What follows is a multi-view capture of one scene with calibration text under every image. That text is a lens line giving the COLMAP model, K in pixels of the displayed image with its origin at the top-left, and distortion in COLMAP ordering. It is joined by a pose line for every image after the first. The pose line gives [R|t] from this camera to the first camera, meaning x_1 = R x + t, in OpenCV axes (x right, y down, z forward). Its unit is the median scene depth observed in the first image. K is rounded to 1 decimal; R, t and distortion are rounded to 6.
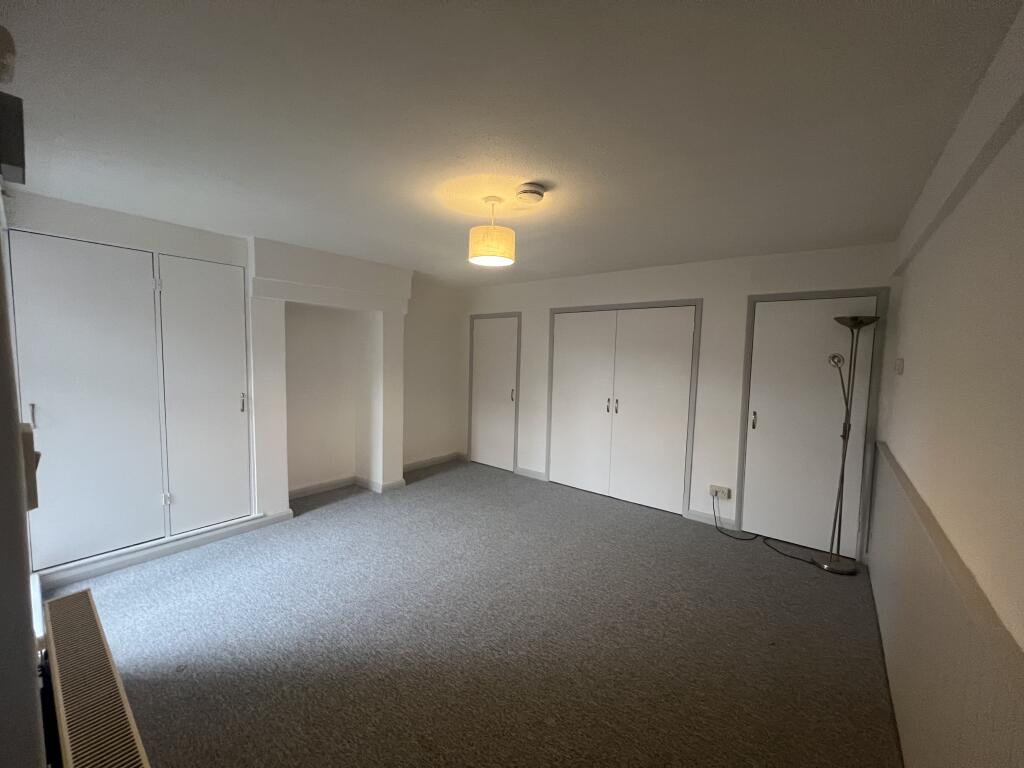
lens RADIAL K [[405.9, 0, 511.3], [0, 405.9, 384.3], [0, 0, 1]] dist [0.000501, 0.000058]
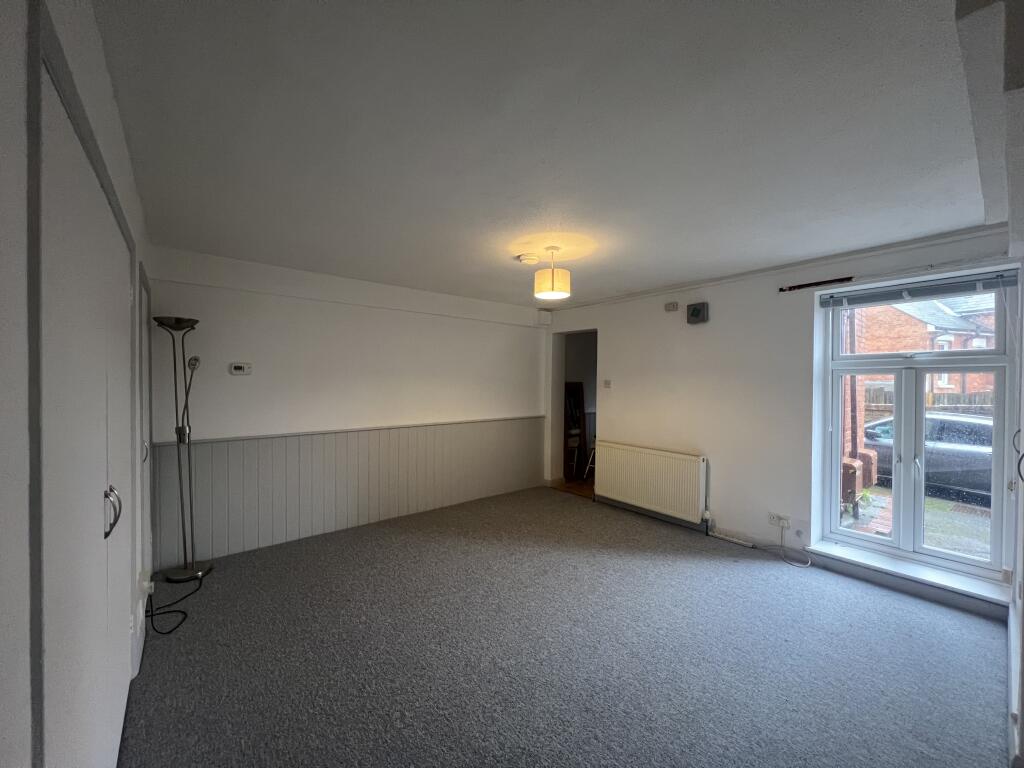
lens RADIAL K [[405.9, 0, 511.3], [0, 405.9, 384.3], [0, 0, 1]] dist [0.000501, 0.000058]
pose [[-0.975606, -0.031752, 0.217220, -0.130798], [-0.011983, 0.995712, 0.091729, -0.087754], [-0.219201, 0.086888, -0.971803, 1.435005]]
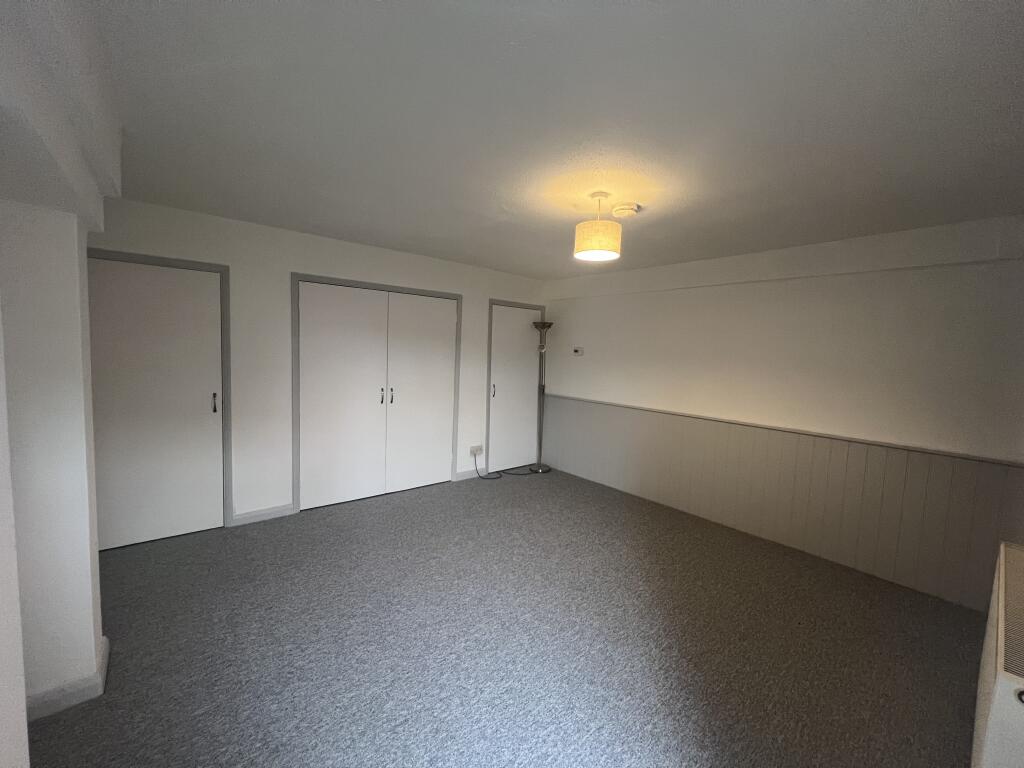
lens RADIAL K [[405.9, 0, 511.3], [0, 405.9, 384.3], [0, 0, 1]] dist [0.000501, 0.000058]
pose [[0.201685, -0.096970, 0.974638, -0.694086], [0.040696, 0.995057, 0.090580, -0.053075], [-0.978605, 0.021396, 0.204635, 0.627479]]
